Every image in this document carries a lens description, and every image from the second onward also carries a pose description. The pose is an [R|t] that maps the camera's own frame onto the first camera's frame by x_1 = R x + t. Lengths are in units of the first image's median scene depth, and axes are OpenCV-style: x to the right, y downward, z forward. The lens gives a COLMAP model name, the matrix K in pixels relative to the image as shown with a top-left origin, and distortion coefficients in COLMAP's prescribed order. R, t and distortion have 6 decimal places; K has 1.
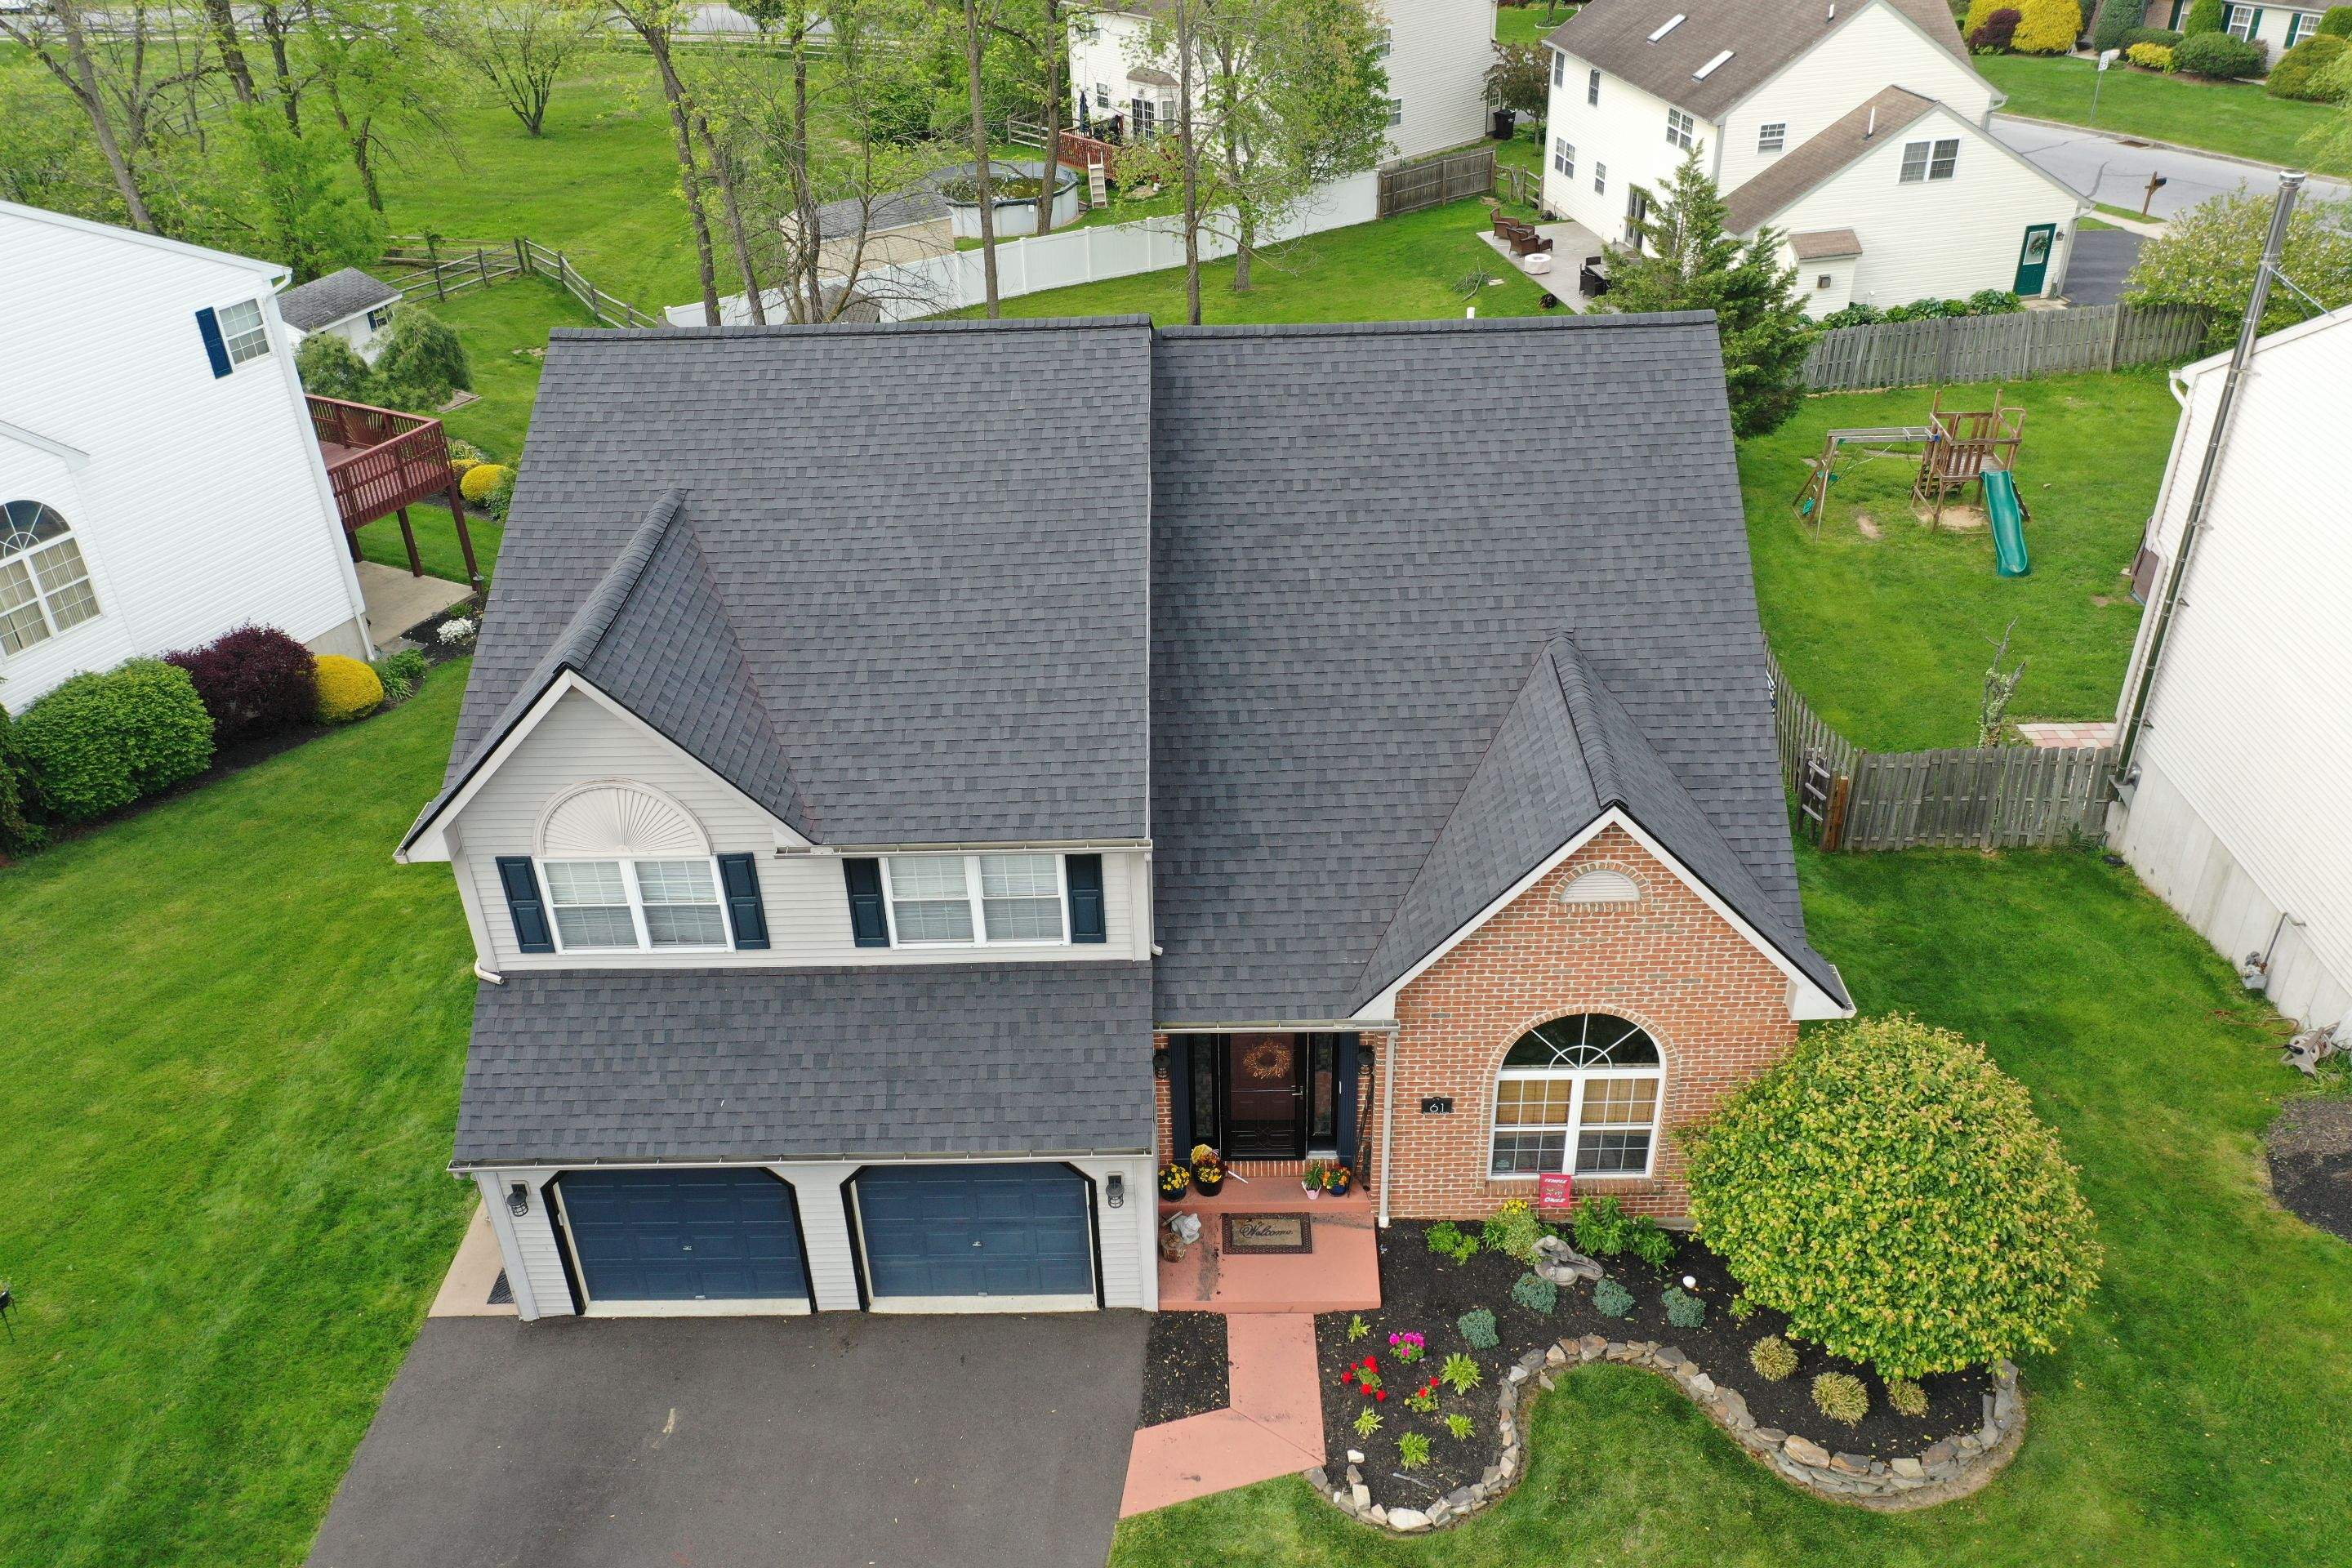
lens RADIAL K [[1851.5, 0, 1176.0], [0, 1851.5, 784.0], [0, 0, 1]] dist [-0.002770, 0.008260]
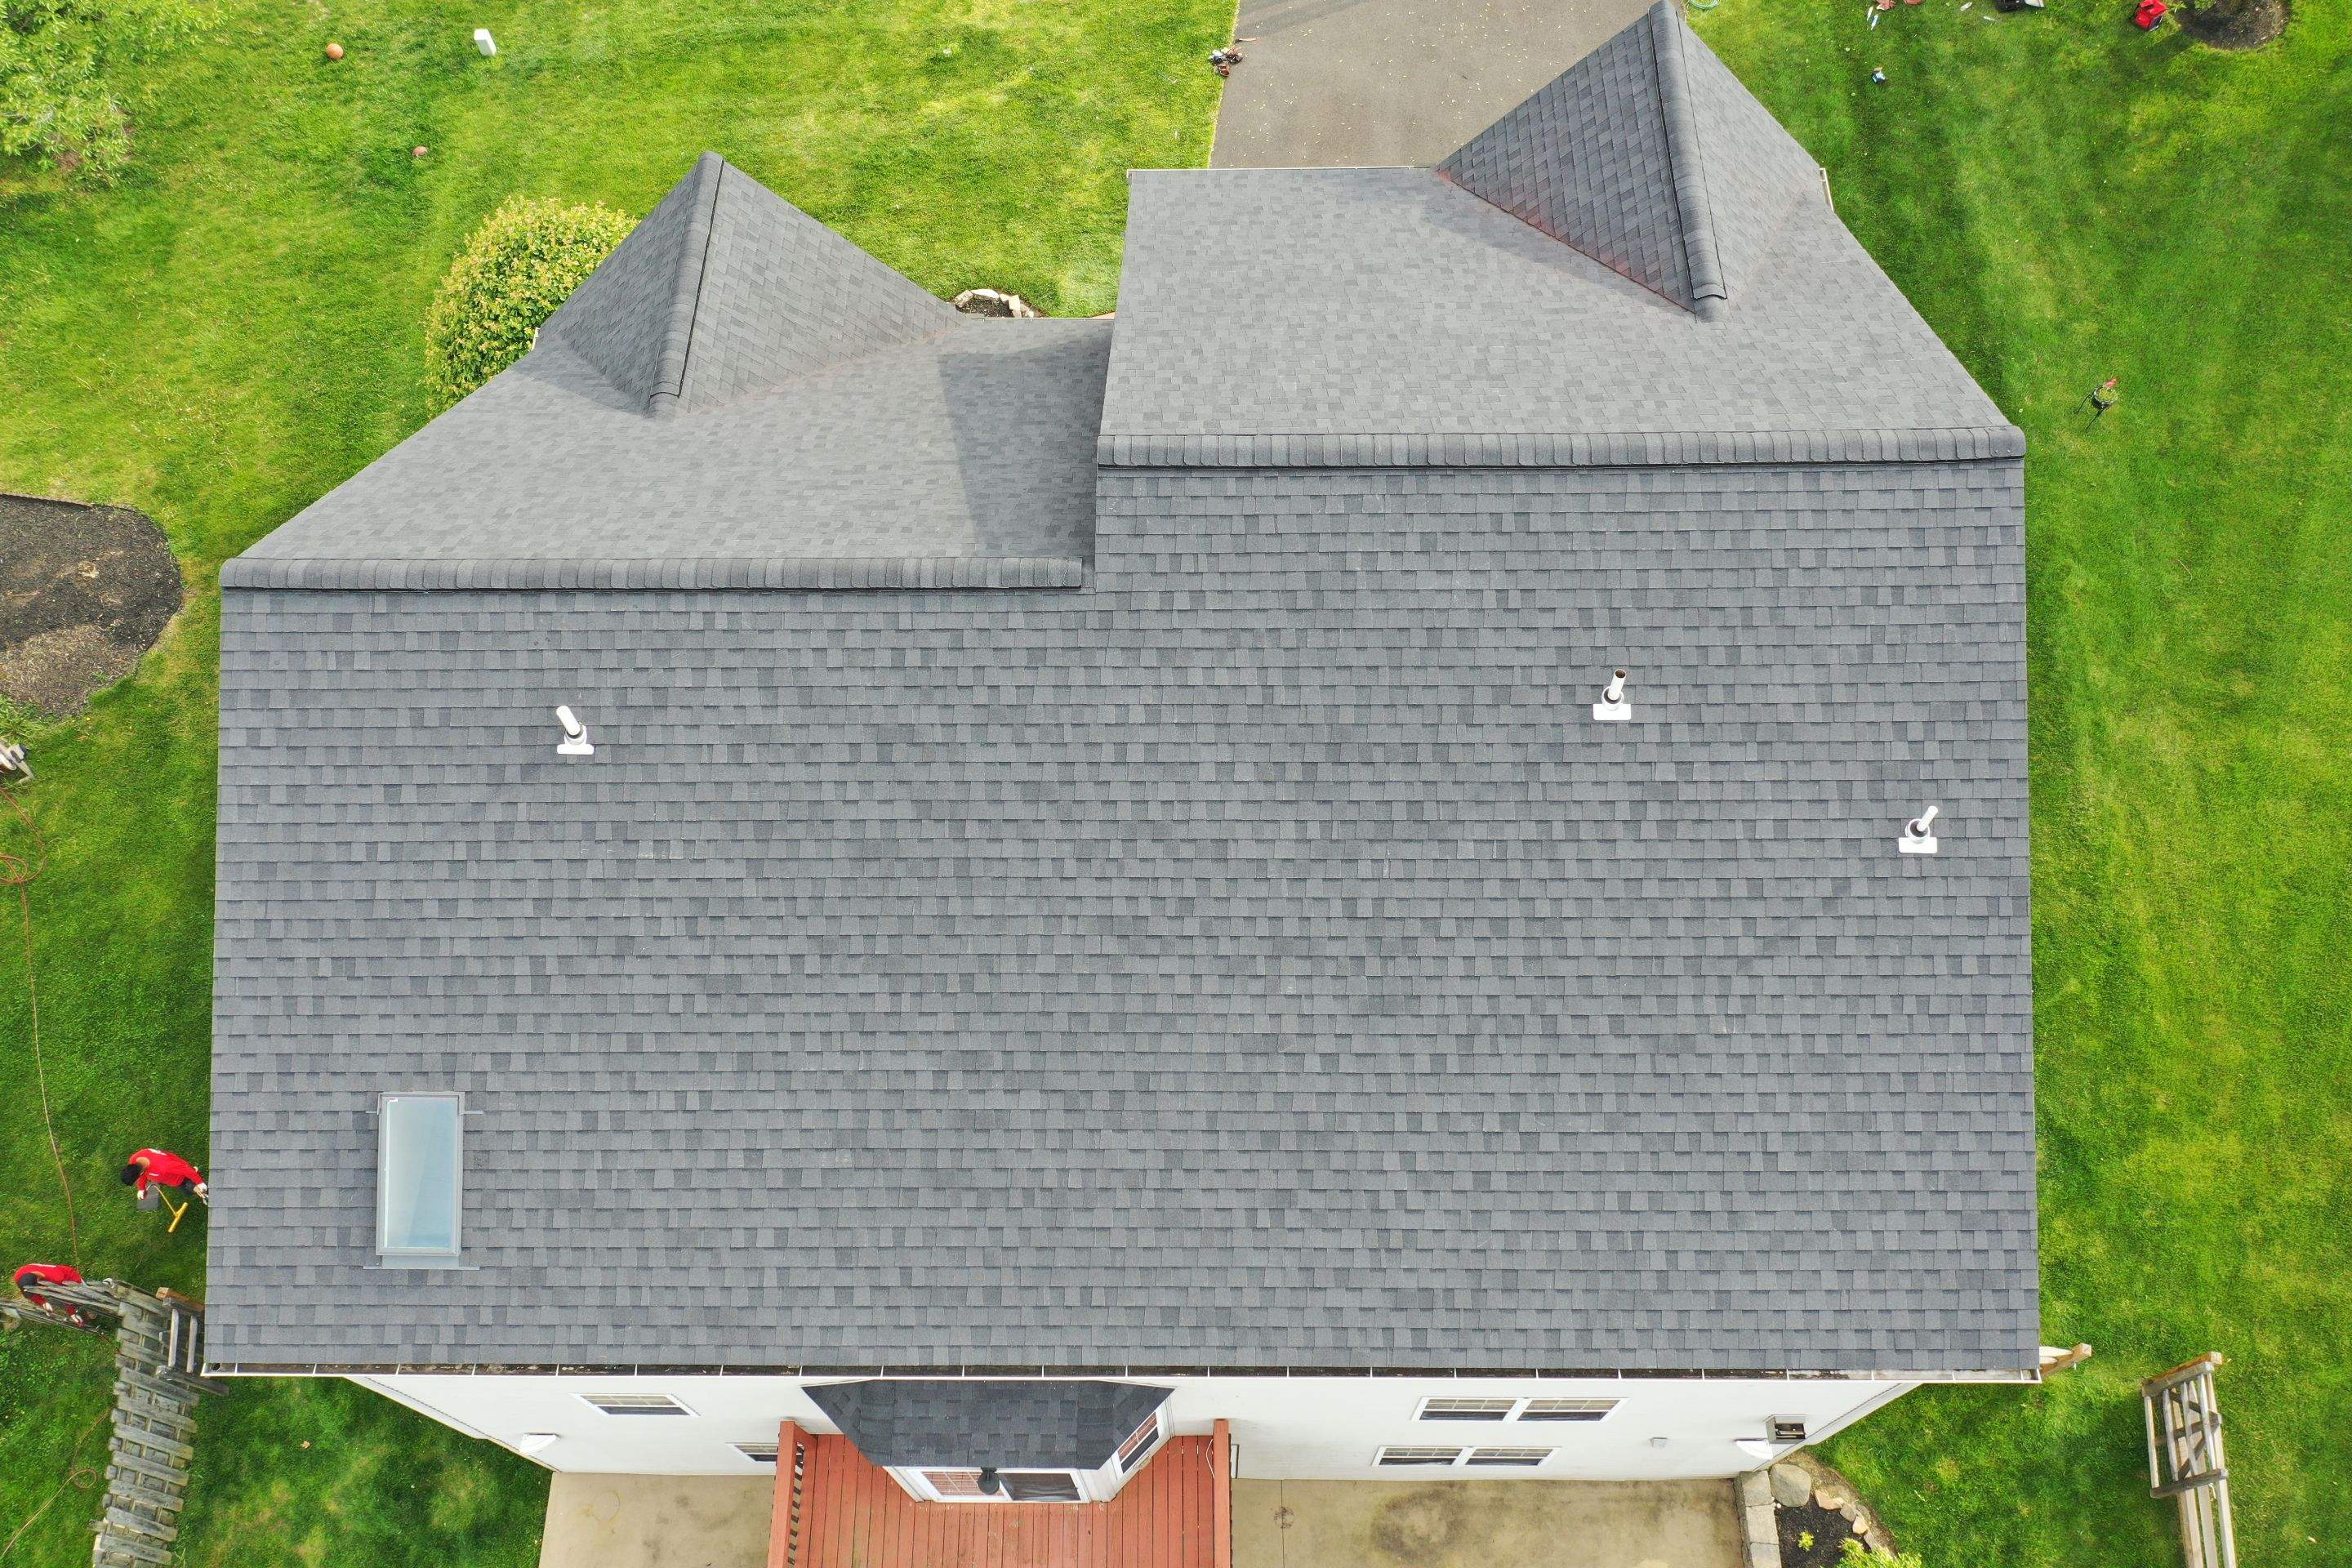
lens RADIAL K [[1841.9, 0, 1174.3], [0, 1841.9, 798.0], [0, 0, 1]] dist [0.009276, -0.002392]
pose [[-0.998713, 0.026113, 0.043482, -0.073374], [0.041627, -0.067819, 0.996829, -1.004335], [0.028979, 0.997356, 0.066644, 1.190583]]
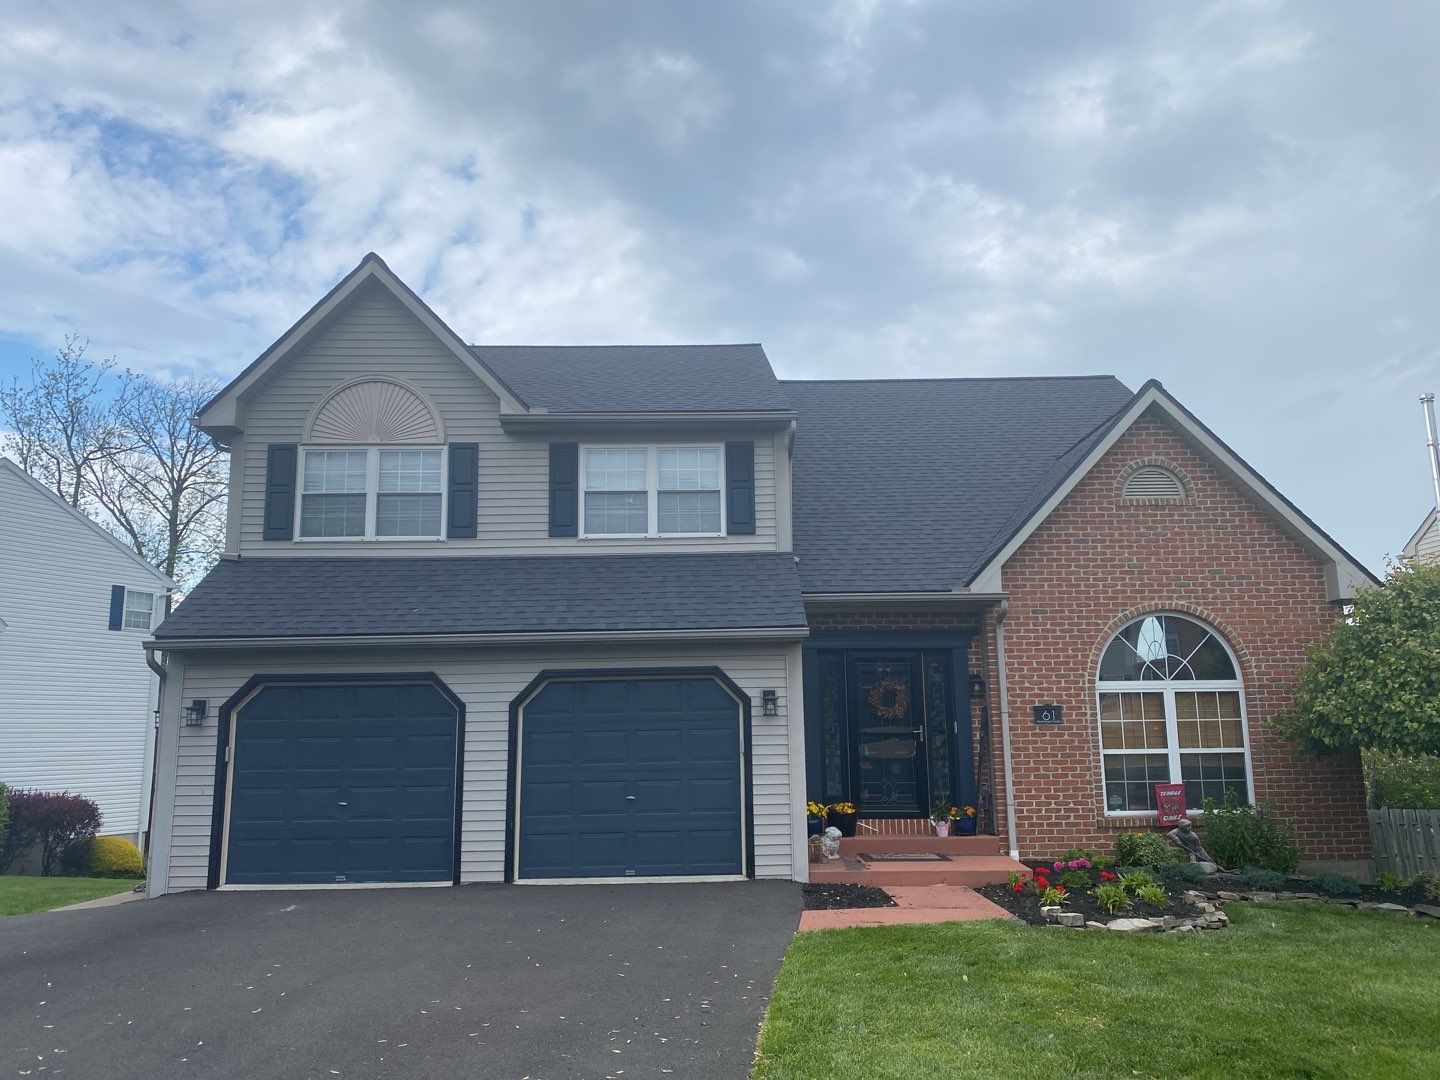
lens RADIAL K [[1109.7, 0, 720.0], [0, 1109.7, 540.0], [0, 0, 1]] dist [0.058115, -0.117328]
pose [[0.999639, 0.017435, 0.020452, -0.073594], [0.000852, 0.740064, -0.672536, 0.561792], [-0.026861, 0.672310, 0.739782, 0.450065]]
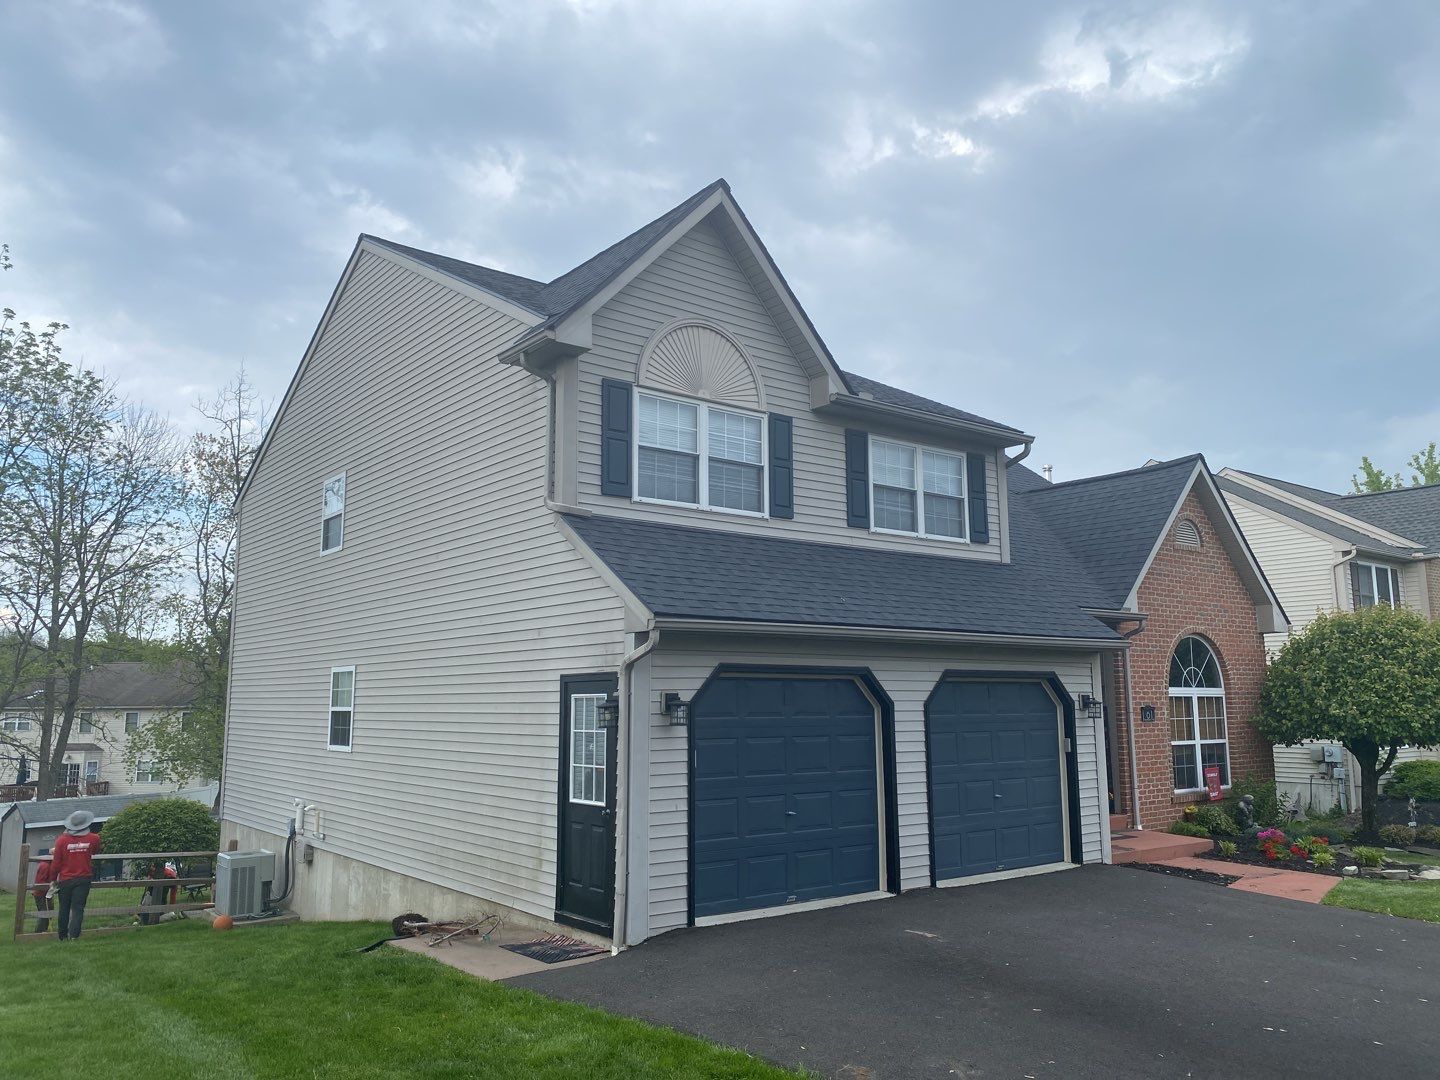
lens RADIAL K [[1094.6, 0, 702.5], [0, 1094.6, 535.6], [0, 0, 1]] dist [0.103522, -0.216851]
pose [[0.789700, 0.115080, 0.602603, -0.643933], [0.312046, 0.770352, -0.556045, 0.436041], [-0.528206, 0.627148, 0.572436, 0.639457]]
